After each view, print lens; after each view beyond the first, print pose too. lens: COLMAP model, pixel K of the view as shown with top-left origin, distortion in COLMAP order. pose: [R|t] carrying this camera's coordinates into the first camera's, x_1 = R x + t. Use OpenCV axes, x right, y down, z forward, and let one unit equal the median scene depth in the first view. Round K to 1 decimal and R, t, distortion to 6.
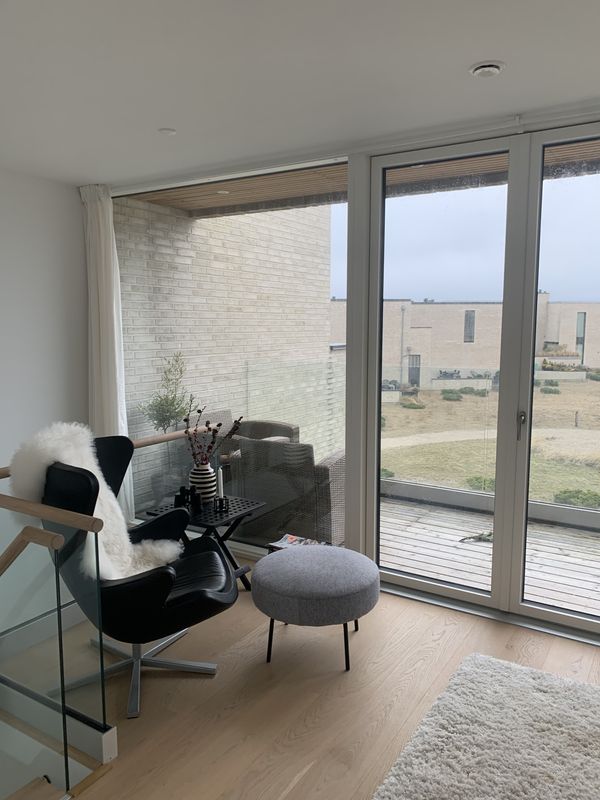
lens RADIAL K [[607.3, 0, 304.0], [0, 607.3, 406.7], [0, 0, 1]] dist [0.013860, -0.023649]
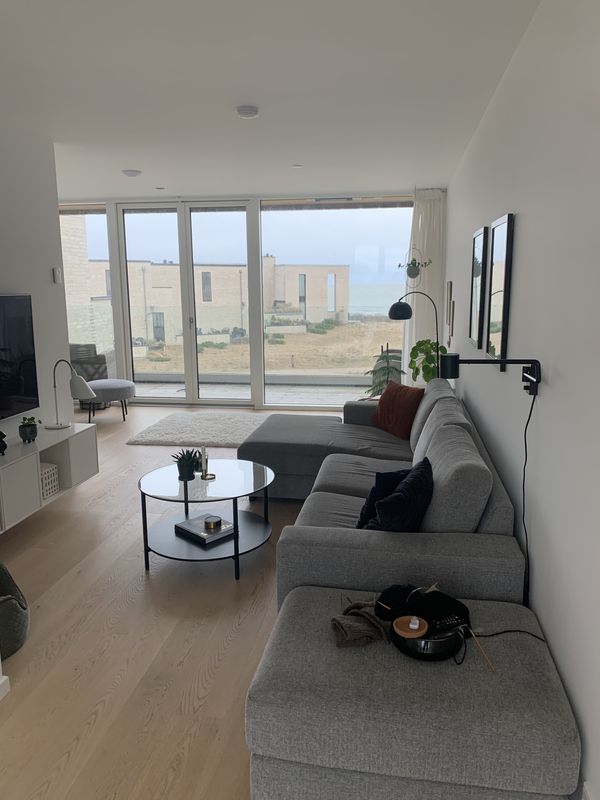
lens RADIAL K [[607.3, 0, 306.5], [0, 607.3, 416.3], [0, 0, 1]] dist [0.013860, -0.023649]
pose [[0.916267, -0.084569, 0.391538, -0.014454], [0.053960, 0.994609, 0.088551, 0.015411], [-0.396916, -0.060009, 0.915891, -0.103695]]
